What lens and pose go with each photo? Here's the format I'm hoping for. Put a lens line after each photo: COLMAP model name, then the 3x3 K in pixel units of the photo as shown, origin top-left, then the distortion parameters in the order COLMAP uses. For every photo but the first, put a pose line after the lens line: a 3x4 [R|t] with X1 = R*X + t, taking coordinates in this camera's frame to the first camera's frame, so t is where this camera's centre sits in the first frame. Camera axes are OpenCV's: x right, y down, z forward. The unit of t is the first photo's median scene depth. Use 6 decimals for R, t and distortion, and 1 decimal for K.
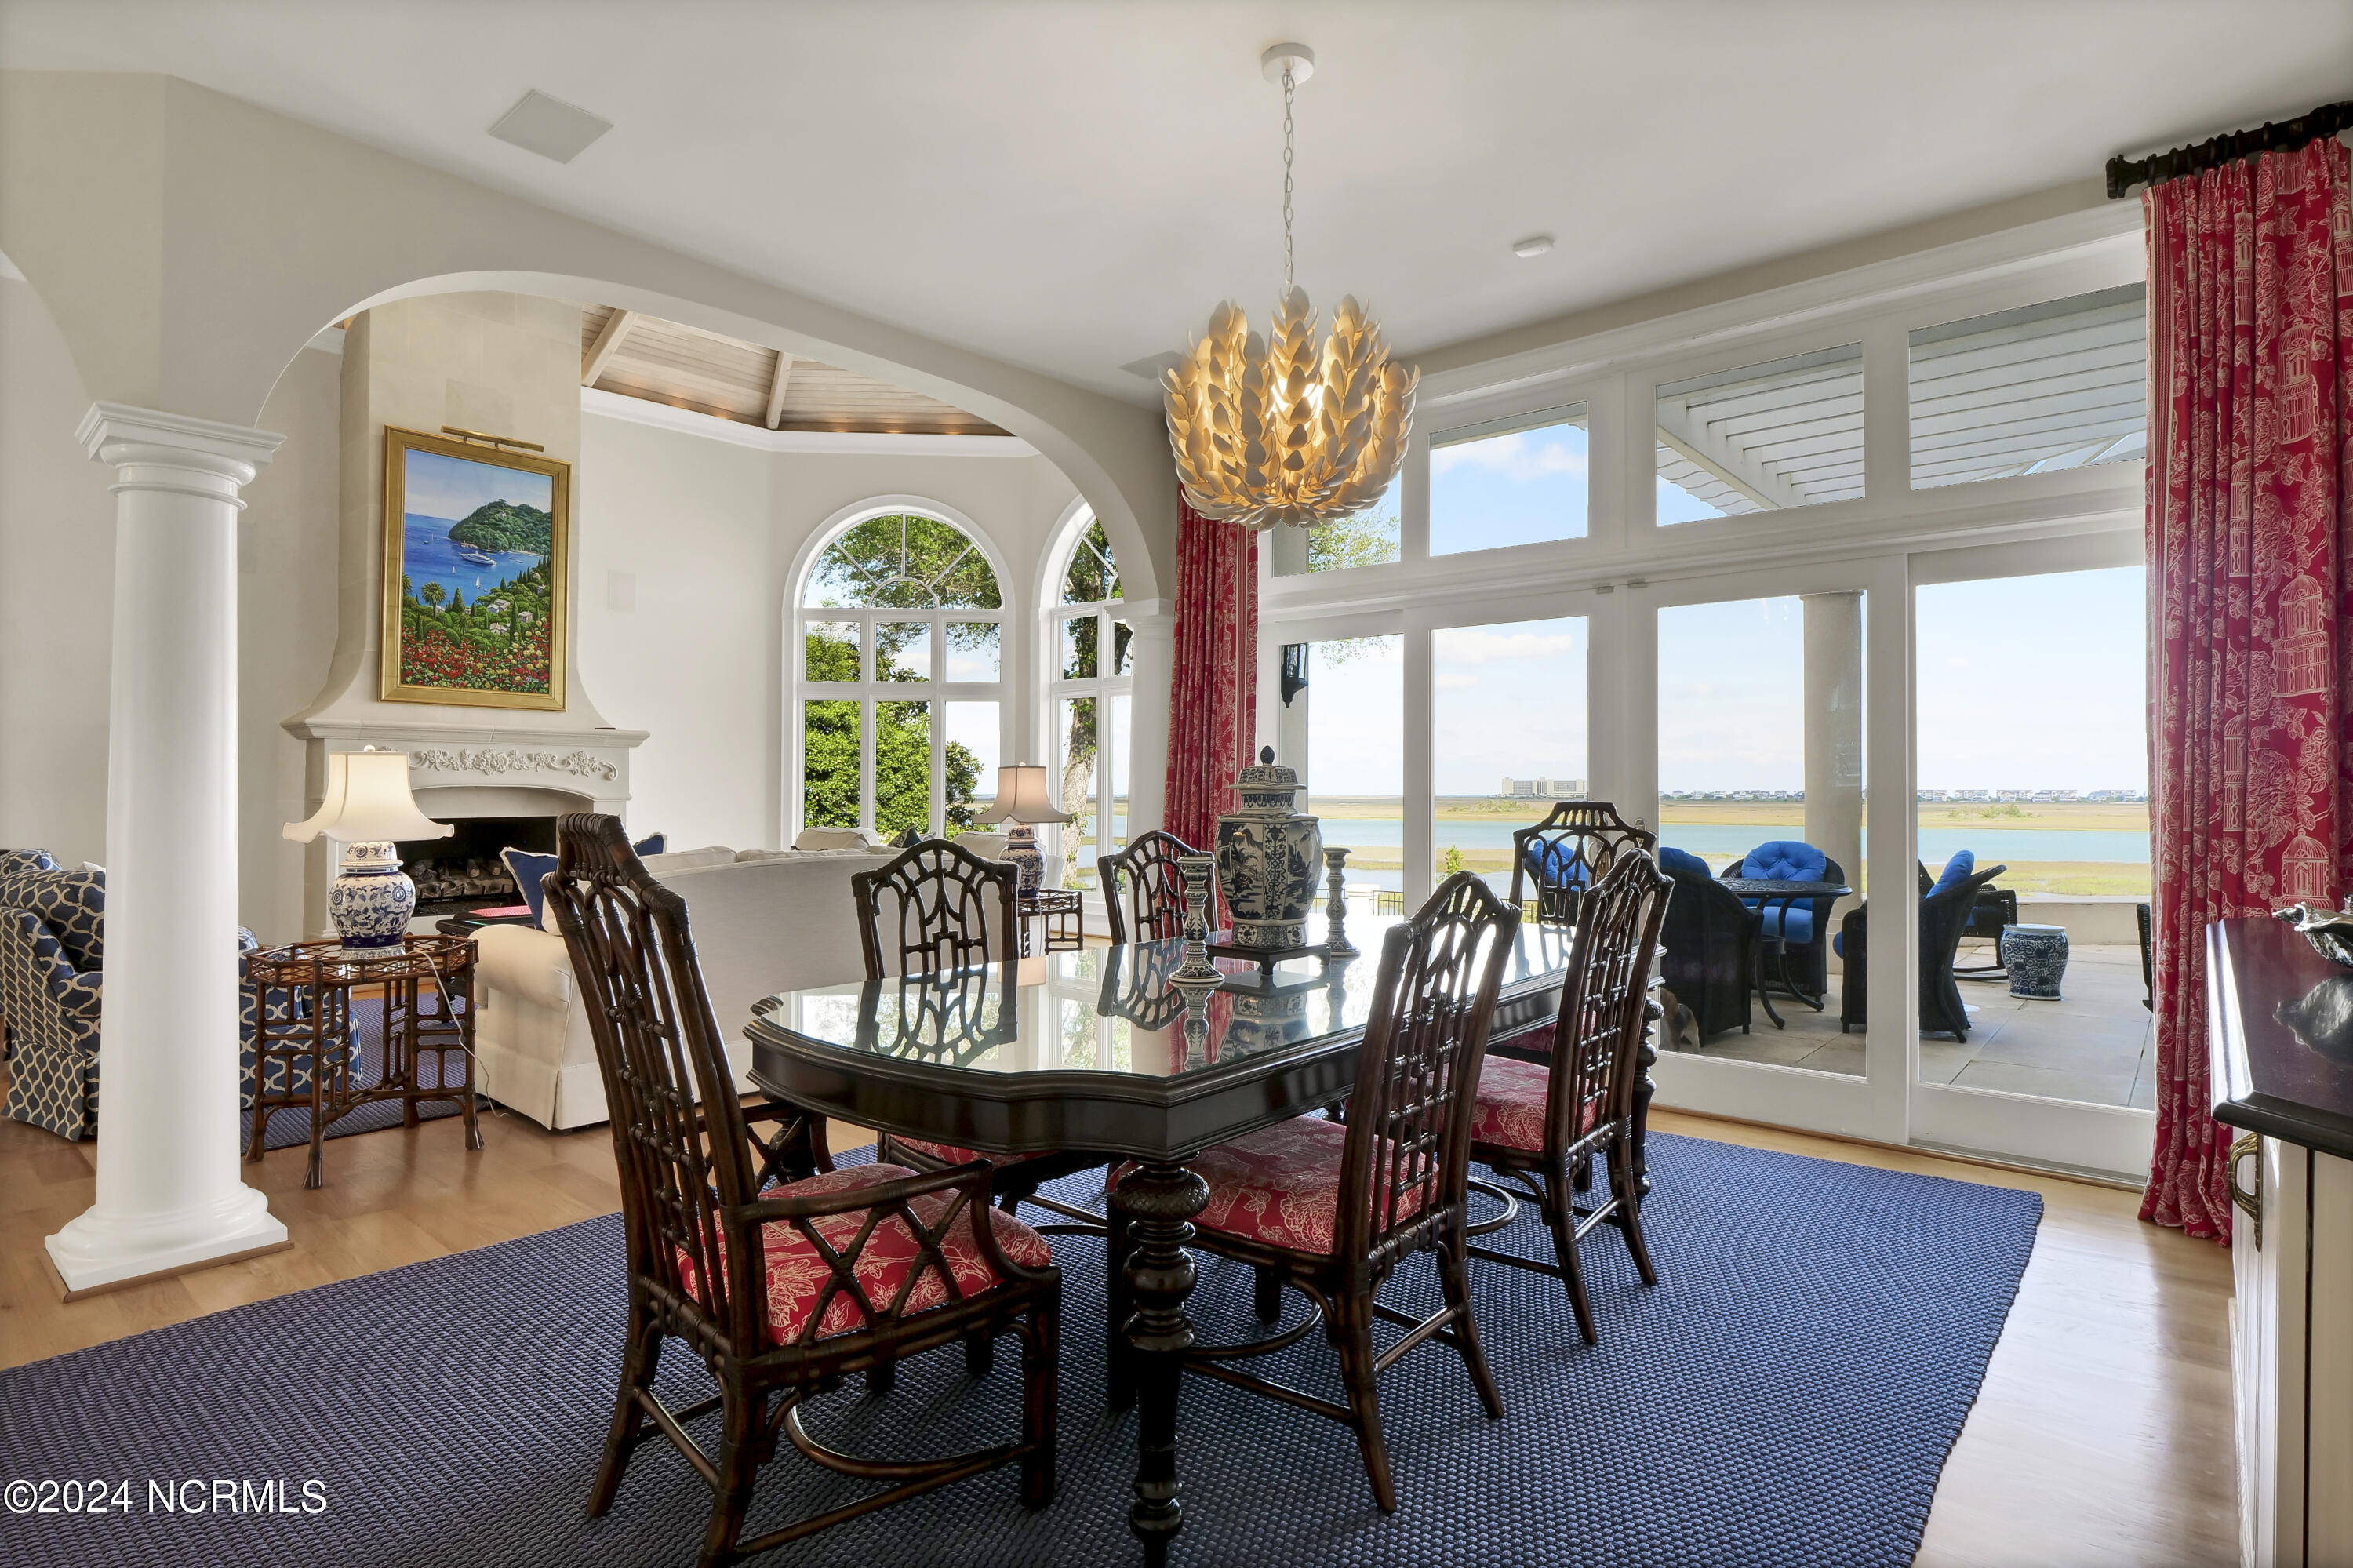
lens RADIAL K [[1201.4, 0, 1171.7], [0, 1201.4, 779.2], [0, 0, 1]] dist [-0.015276, 0.001401]
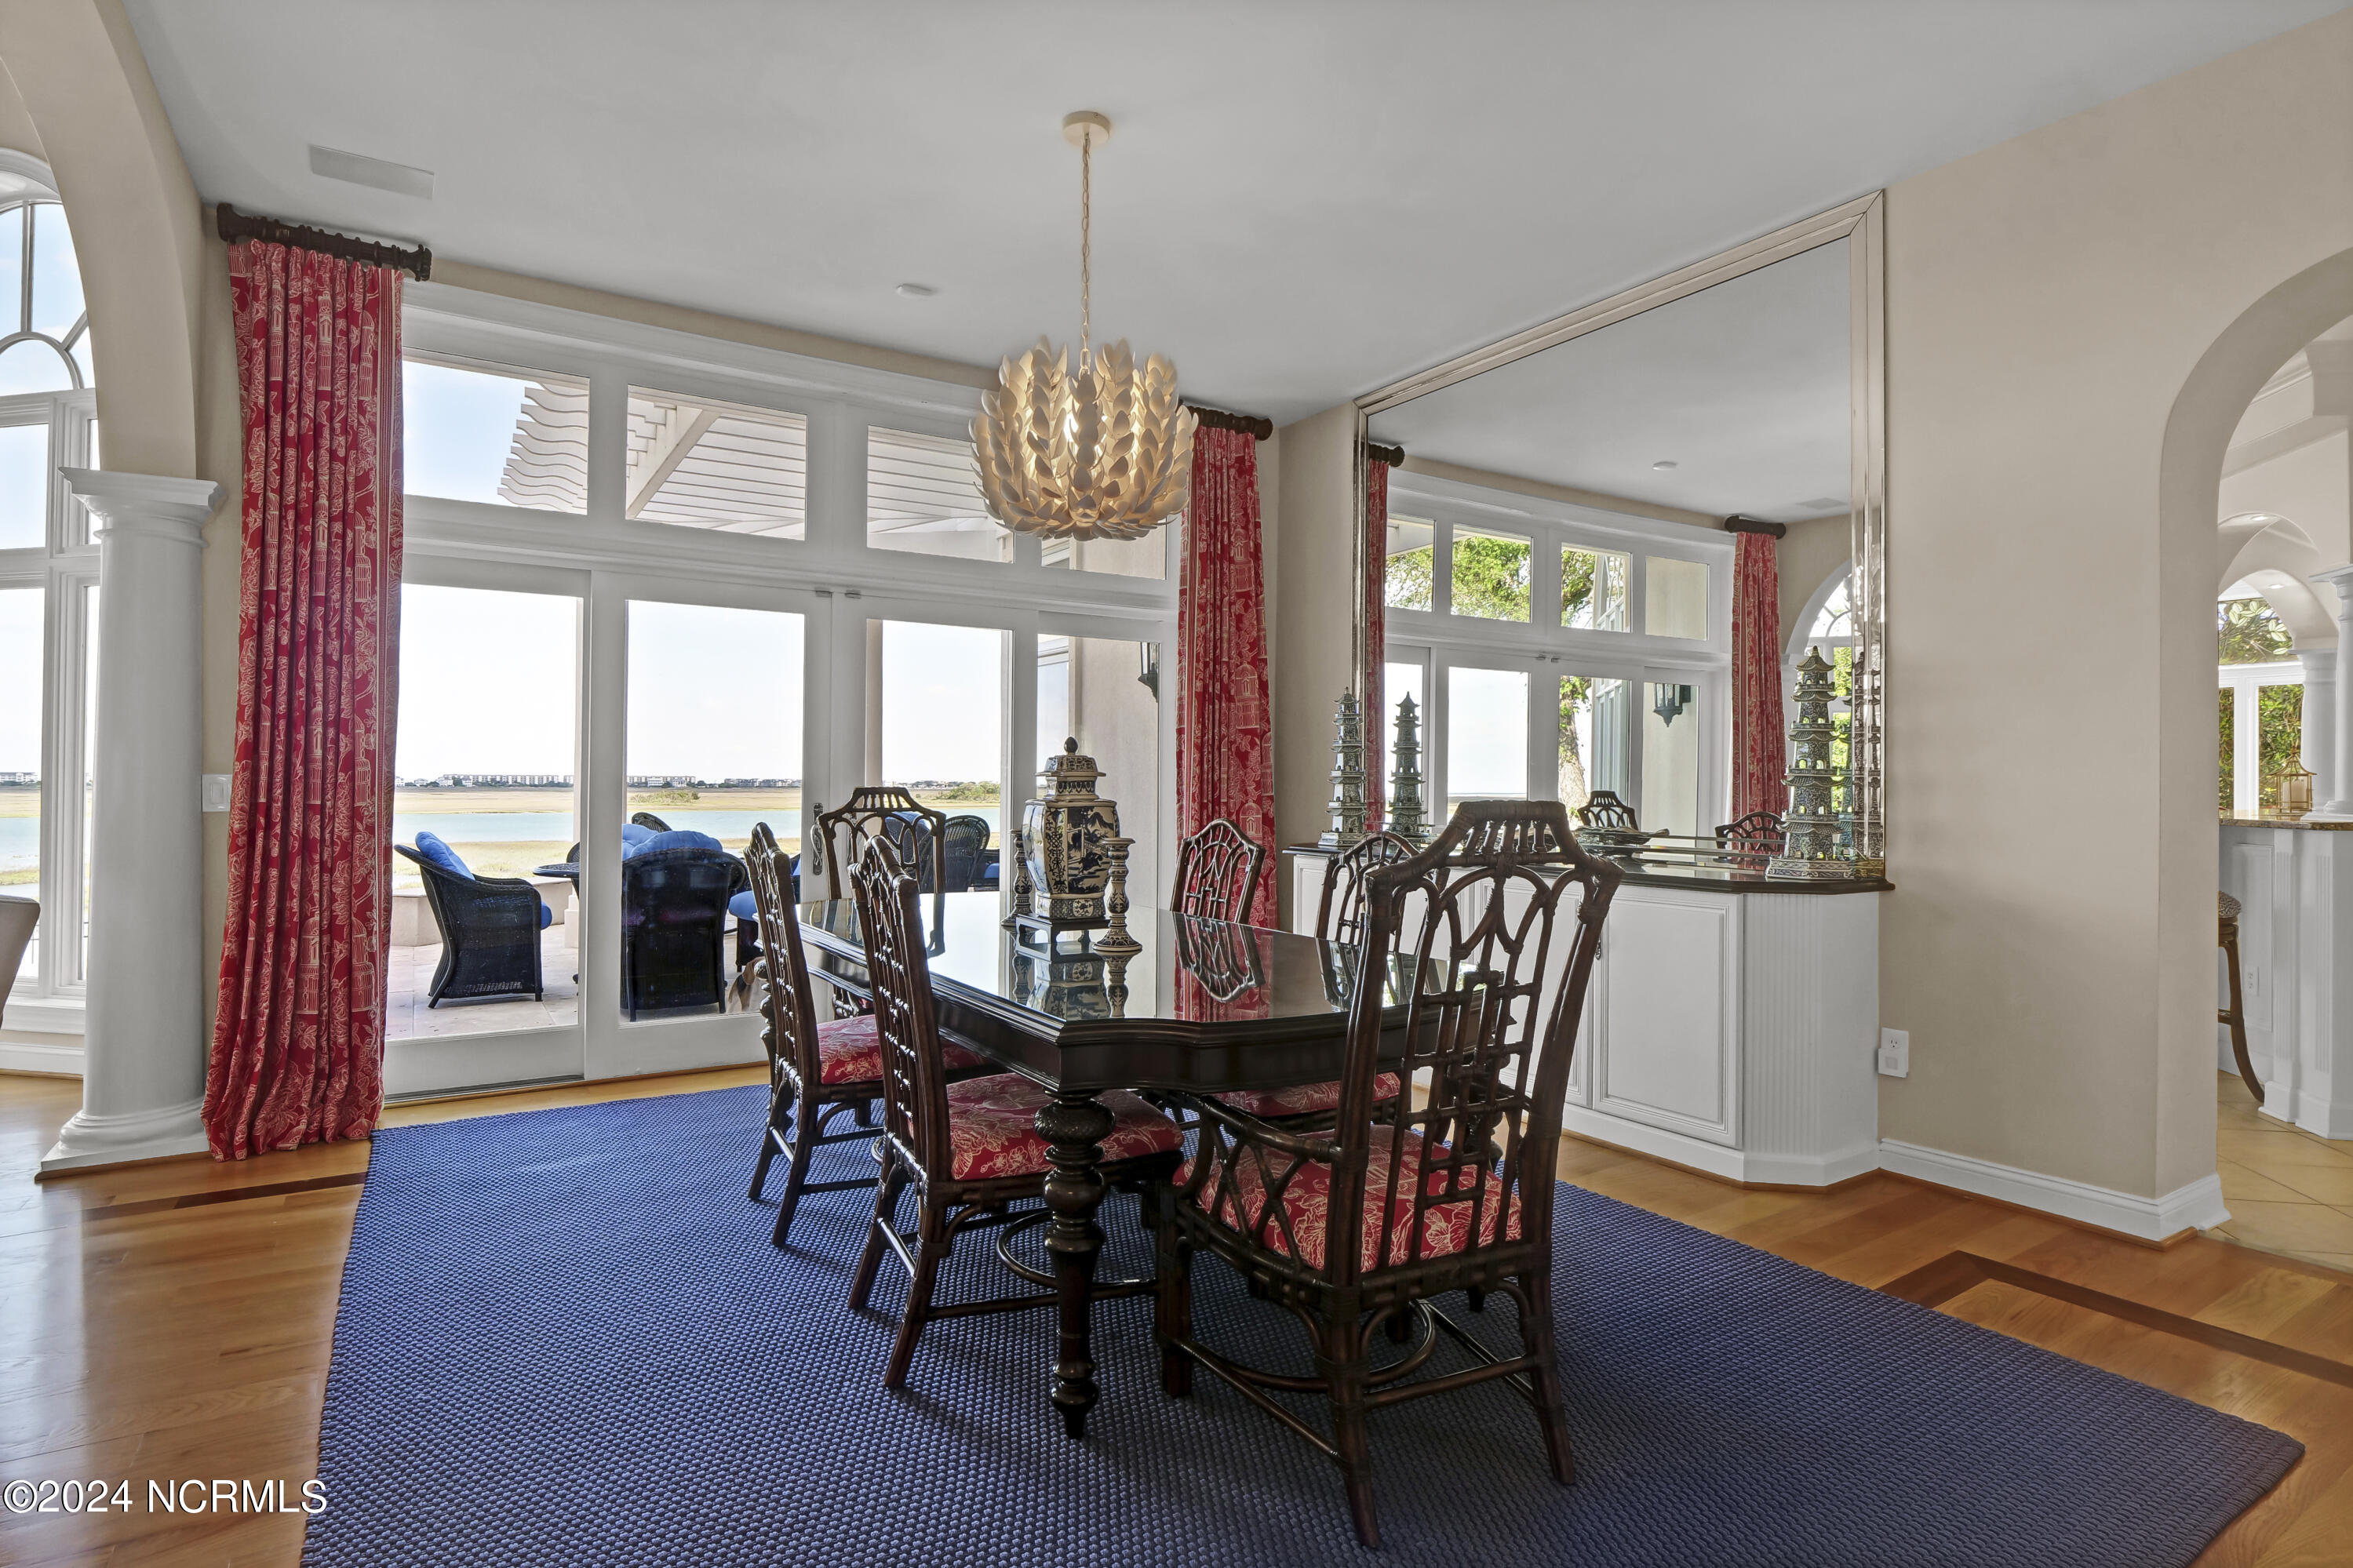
lens RADIAL K [[1201.2, 0, 1181.9], [0, 1201.2, 780.6], [0, 0, 1]] dist [-0.015276, 0.001401]
pose [[0.278094, 0.000540, 0.960554, -0.361752], [-0.014381, 0.999890, 0.003601, 0.002627], [-0.960446, -0.014815, 0.278071, 0.226281]]
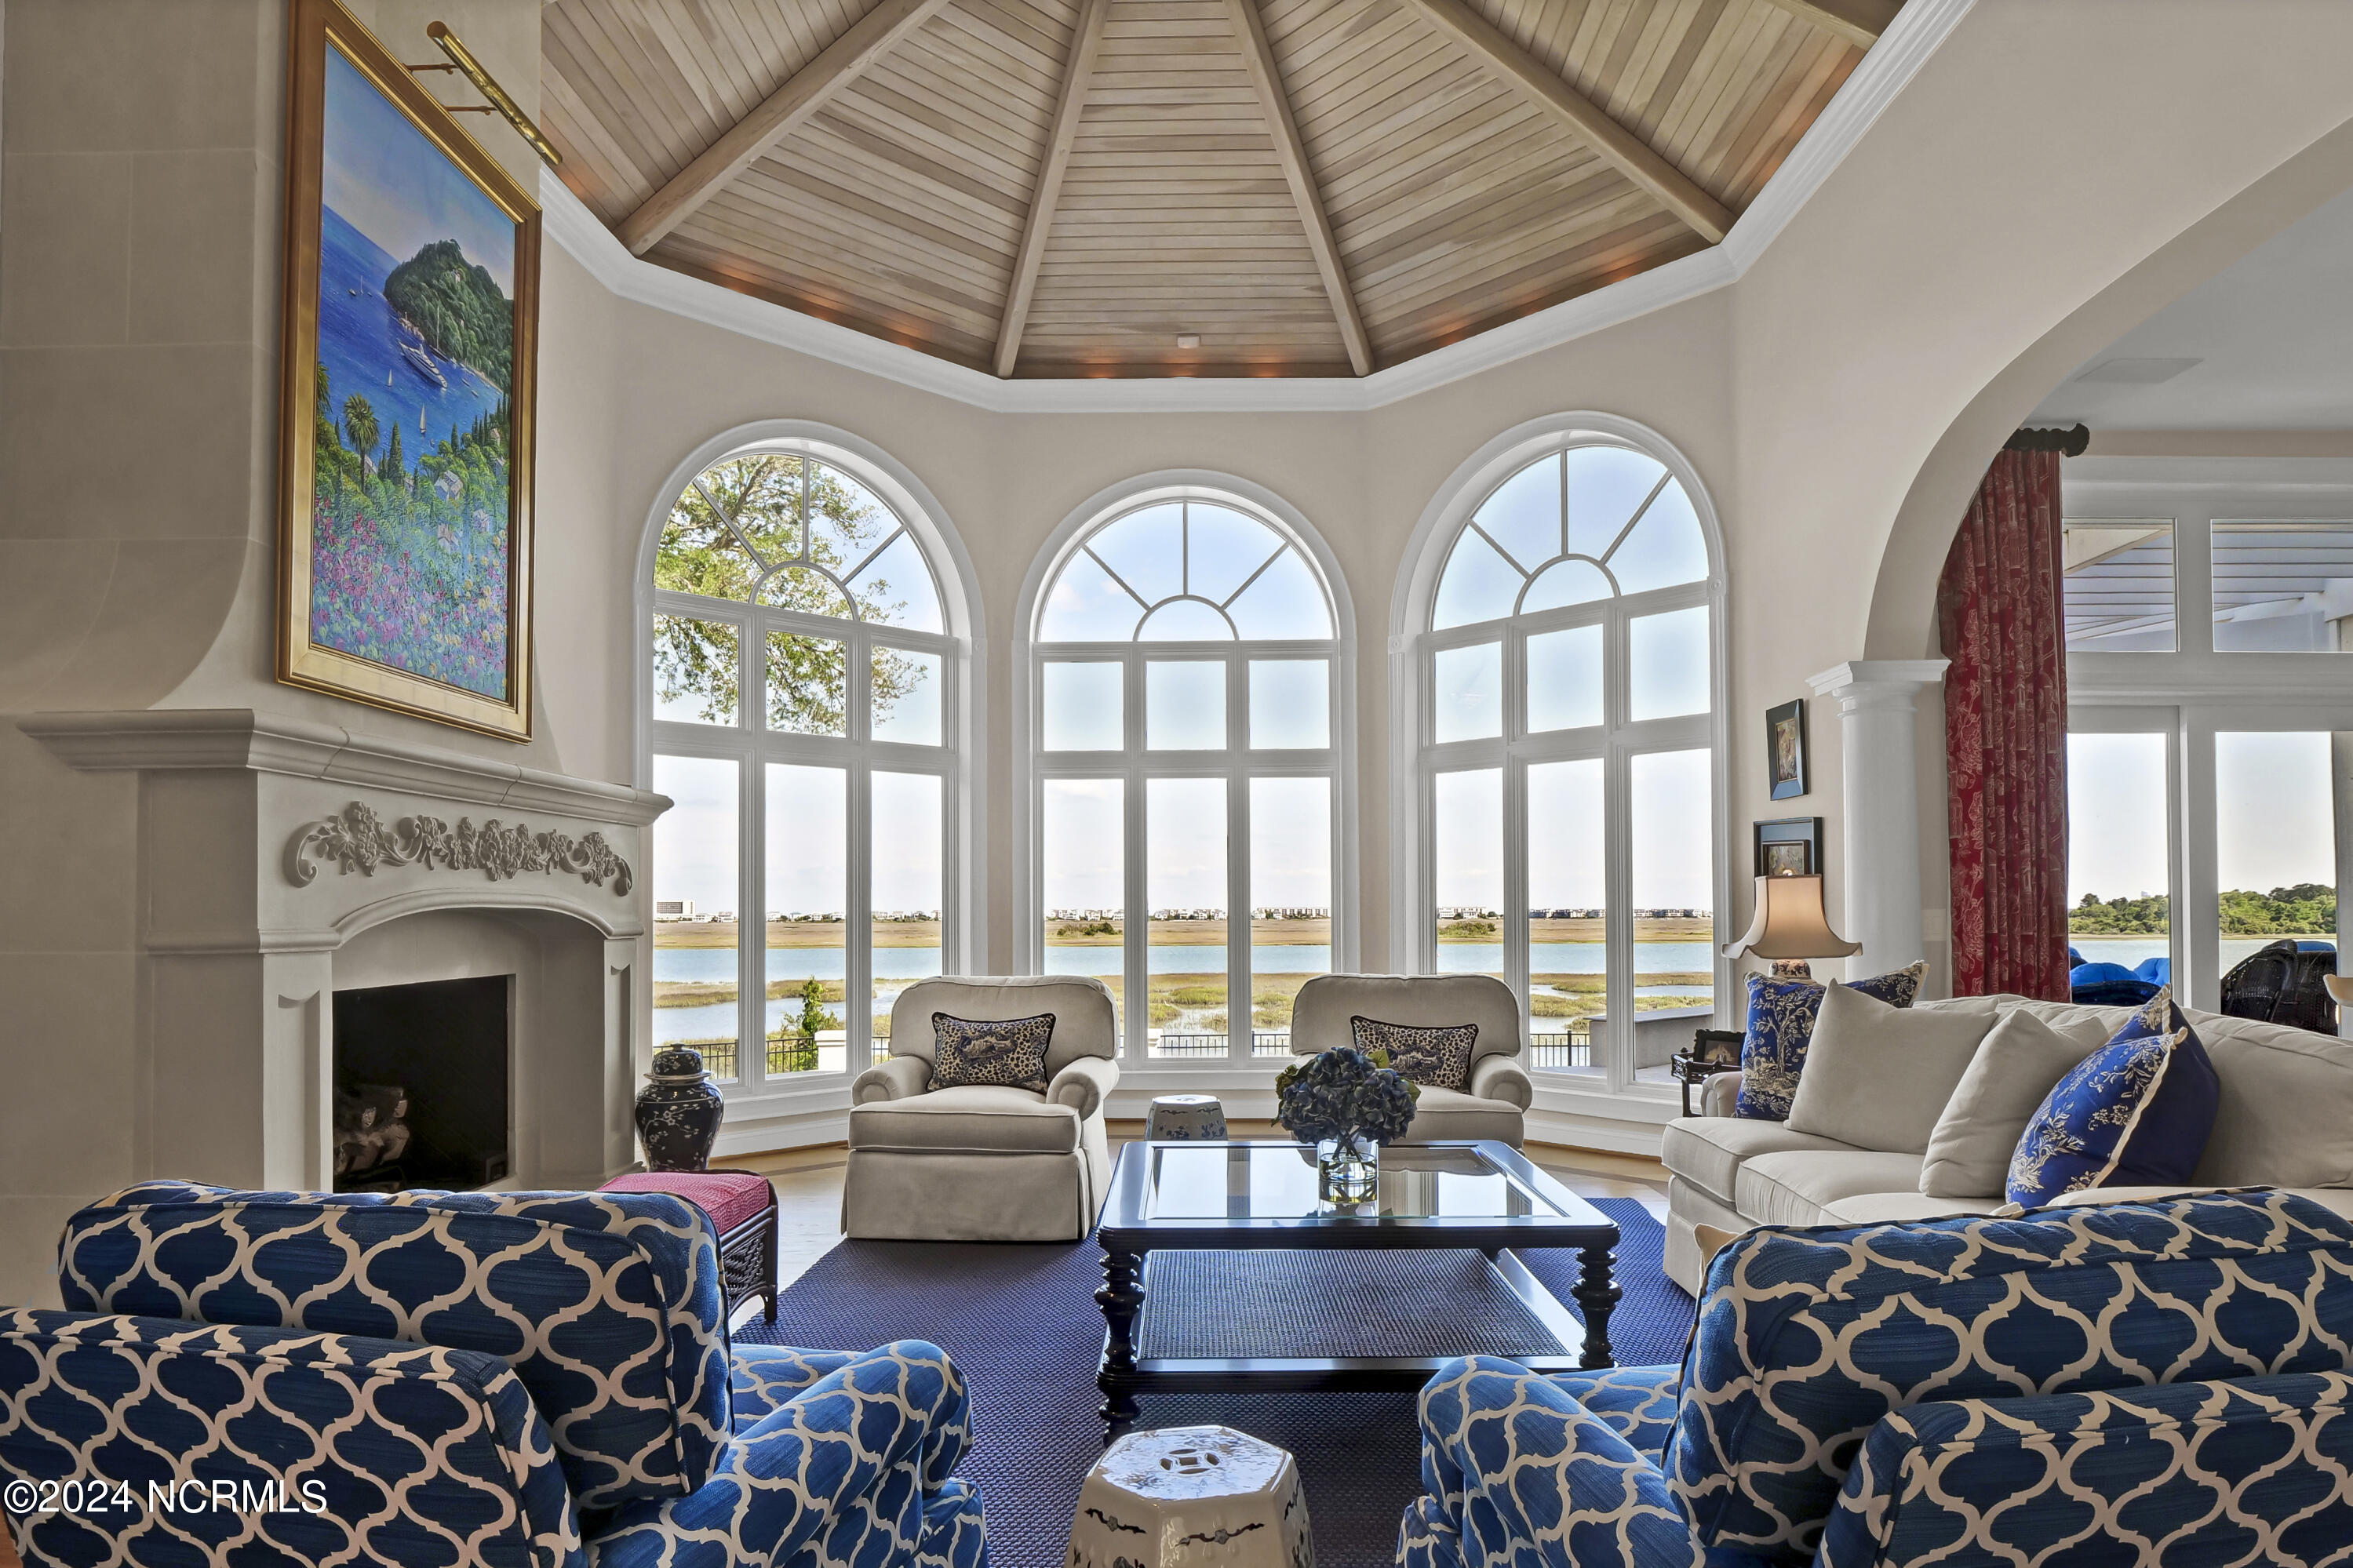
lens RADIAL K [[1351.3, 0, 1211.0], [0, 1351.3, 879.5], [0, 0, 1]] dist [0.003144, -0.002914]
pose [[0.764967, 0.009811, 0.643995, -0.689088], [-0.000497, 0.999893, -0.014642, 0.002957], [-0.644070, 0.010880, 0.764889, 0.471922]]
